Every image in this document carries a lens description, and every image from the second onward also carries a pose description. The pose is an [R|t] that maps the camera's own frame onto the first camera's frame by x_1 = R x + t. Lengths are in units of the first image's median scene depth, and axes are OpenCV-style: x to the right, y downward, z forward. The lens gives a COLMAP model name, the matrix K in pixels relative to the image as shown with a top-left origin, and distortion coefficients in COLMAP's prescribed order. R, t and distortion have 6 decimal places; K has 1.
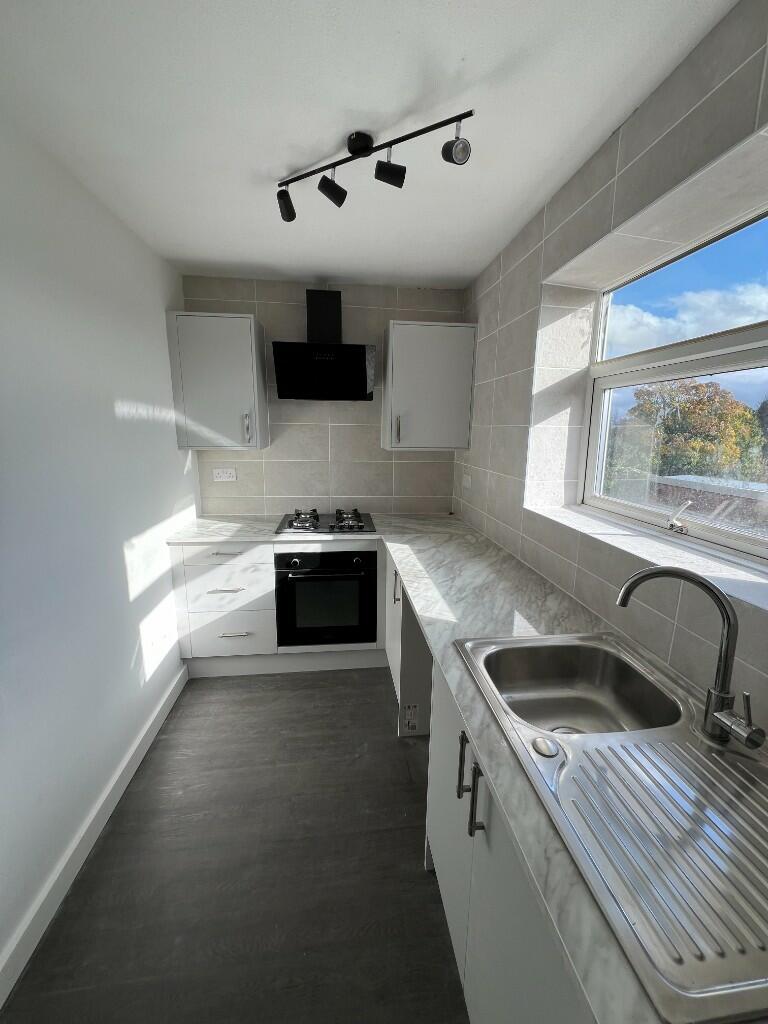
lens RADIAL K [[412.3, 0, 383.6], [0, 412.3, 508.7], [0, 0, 1]] dist [-0.002825, 0.001068]
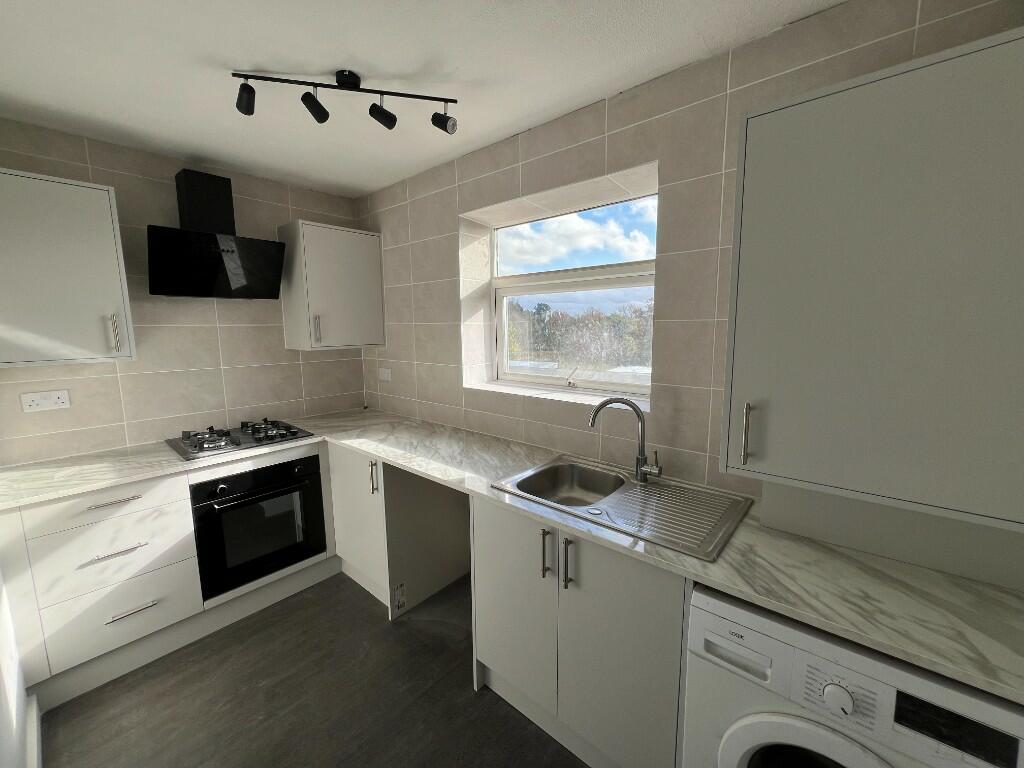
lens RADIAL K [[412.3, 0, 510.2], [0, 412.3, 381.6], [0, 0, 1]] dist [-0.002825, 0.001068]
pose [[0.738642, -0.111952, 0.664736, -0.334696], [0.148387, 0.988928, 0.001665, -0.000805], [-0.657563, 0.097408, 0.747076, -0.032647]]
